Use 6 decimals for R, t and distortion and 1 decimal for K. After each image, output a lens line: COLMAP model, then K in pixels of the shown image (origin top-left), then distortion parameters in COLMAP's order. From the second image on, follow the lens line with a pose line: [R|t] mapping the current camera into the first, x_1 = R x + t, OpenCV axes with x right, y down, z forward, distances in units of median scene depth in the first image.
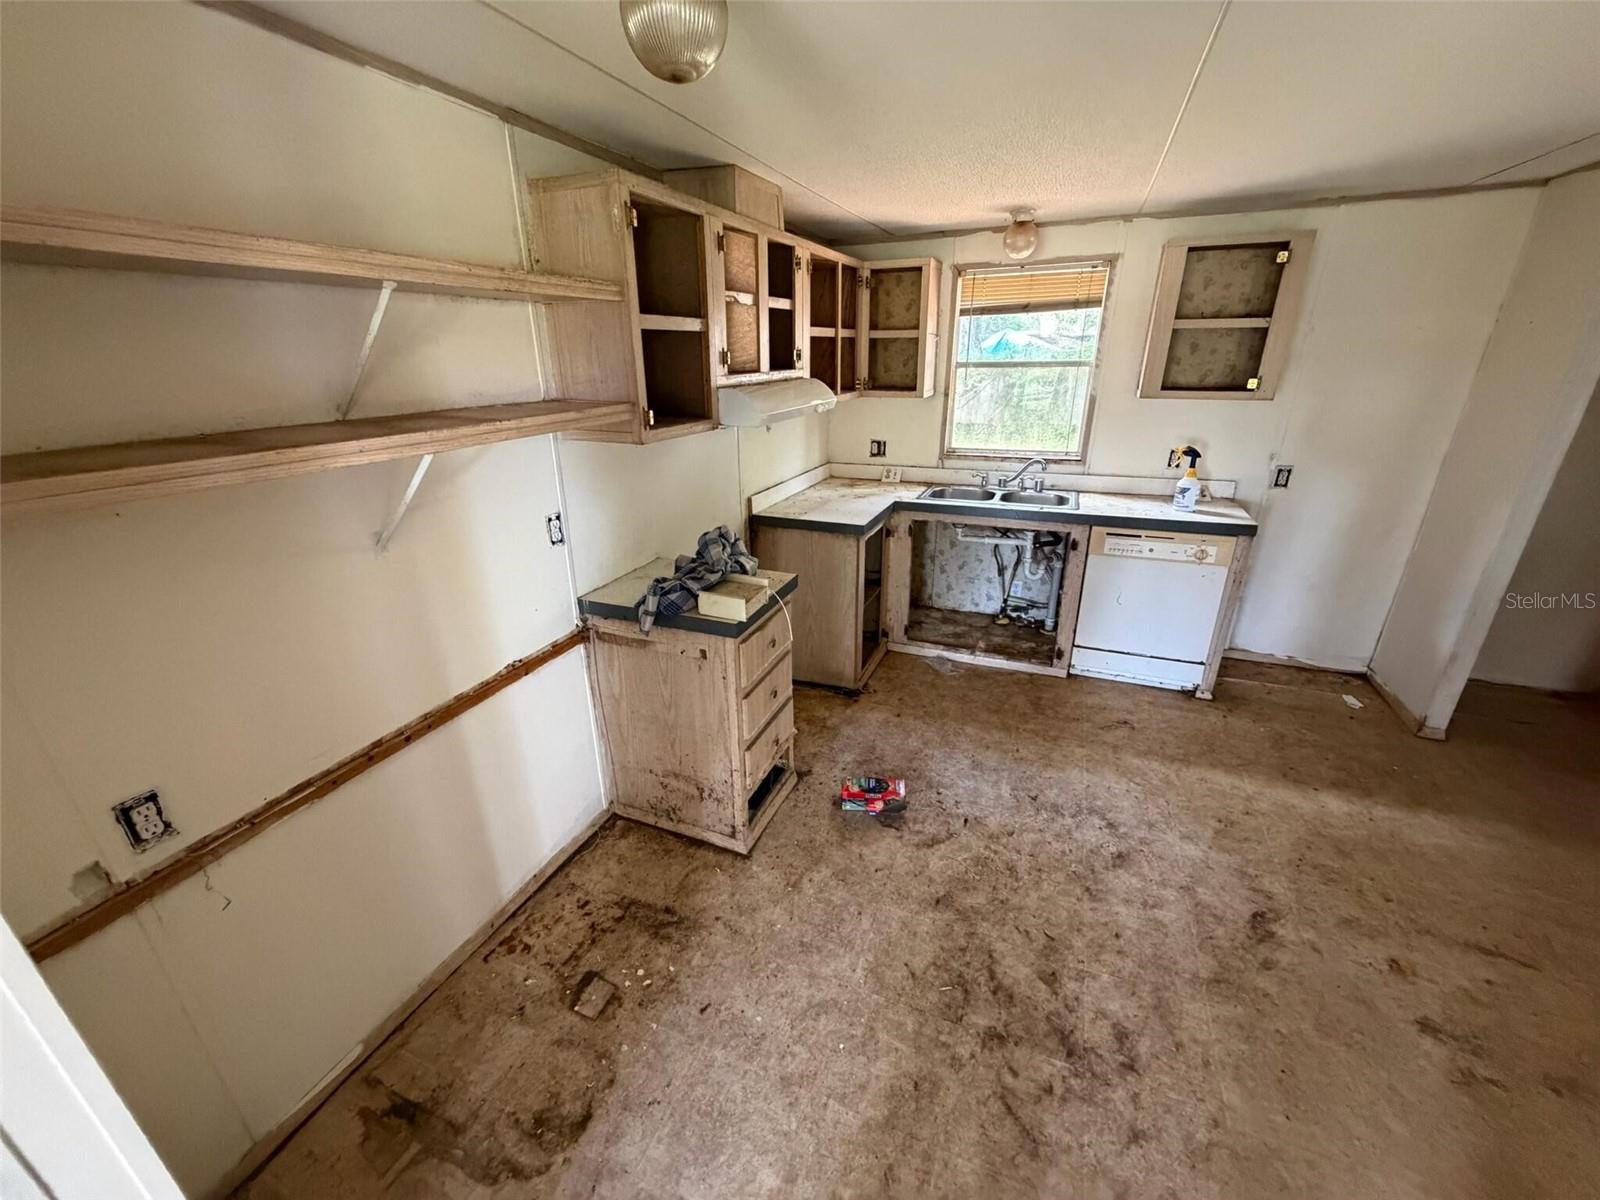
lens RADIAL K [[638.3, 0, 796.4], [0, 638.3, 603.4], [0, 0, 1]] dist [-0.001472, 0.000132]
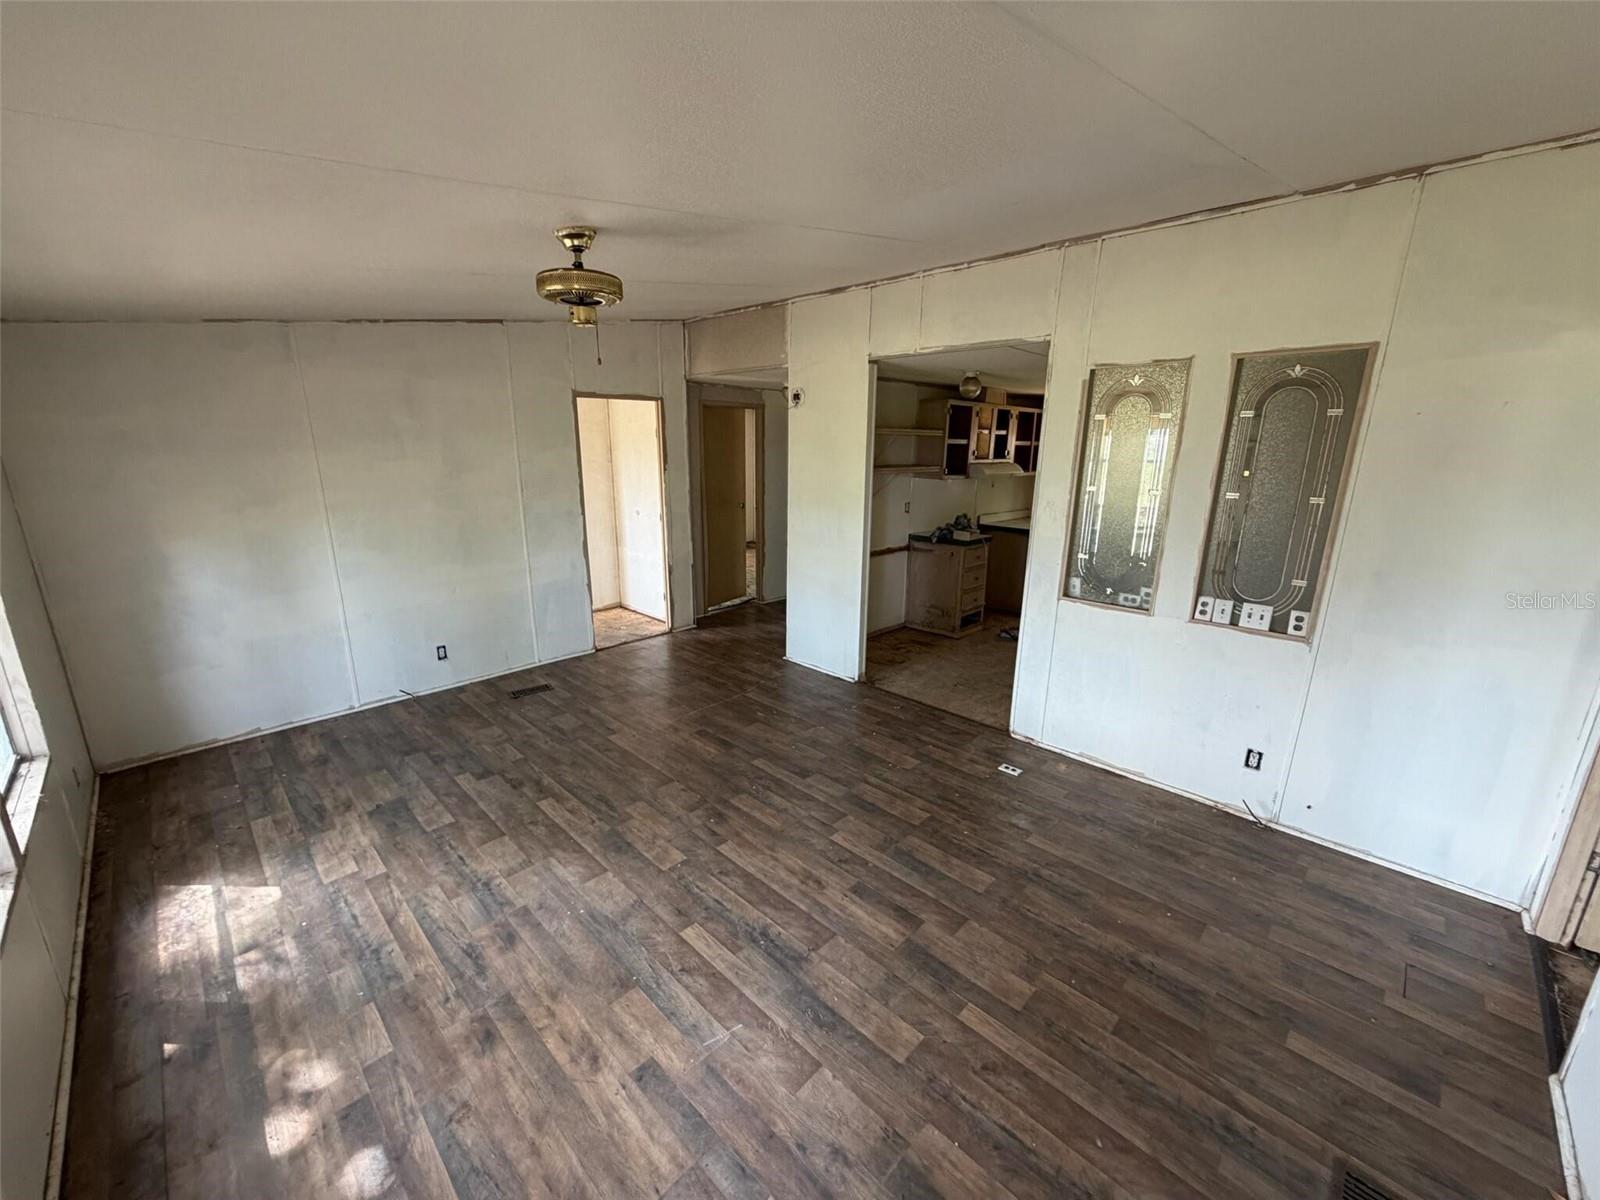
lens RADIAL K [[638.3, 0, 797.6], [0, 638.3, 601.9], [0, 0, 1]] dist [-0.001472, 0.000132]
pose [[0.928149, 0.113601, -0.354450, 0.224987], [-0.160626, 0.981296, -0.106104, 0.649312], [0.335767, 0.155414, 0.929036, -1.685690]]
